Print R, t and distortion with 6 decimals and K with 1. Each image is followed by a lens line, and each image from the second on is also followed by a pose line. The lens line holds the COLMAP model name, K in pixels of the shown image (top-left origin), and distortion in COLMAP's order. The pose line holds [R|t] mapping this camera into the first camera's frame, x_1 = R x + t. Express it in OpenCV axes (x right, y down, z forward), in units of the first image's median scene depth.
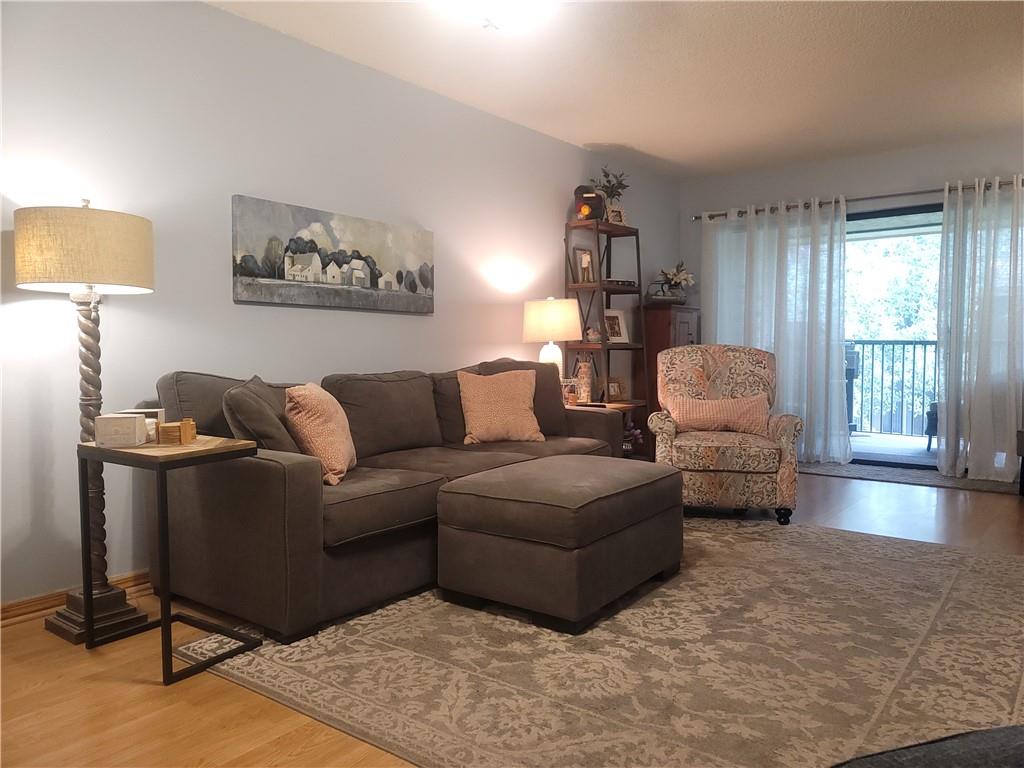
lens RADIAL K [[739.0, 0, 511.9], [0, 739.0, 385.6], [0, 0, 1]] dist [0.067093, -0.049584]
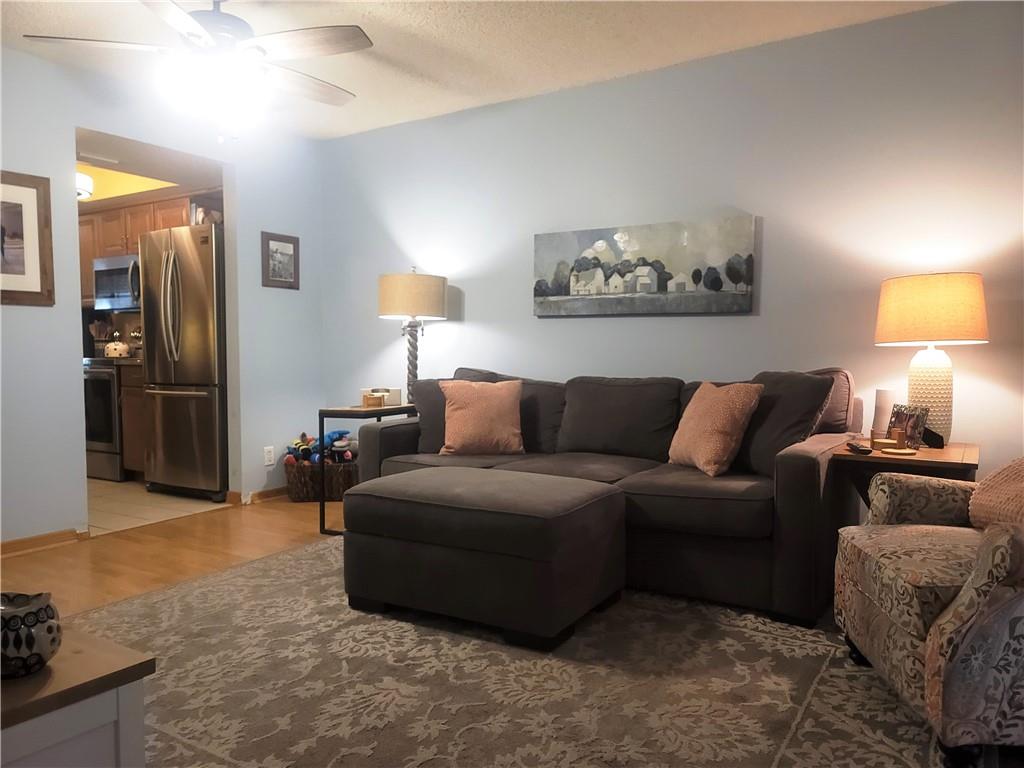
lens RADIAL K [[739.0, 0, 517.5], [0, 739.0, 391.8], [0, 0, 1]] dist [0.067093, -0.049584]
pose [[0.092260, 0.059011, -0.993985, 1.014706], [-0.052918, 0.997122, 0.054285, -0.055882], [0.994328, 0.047591, 0.095117, 0.939466]]
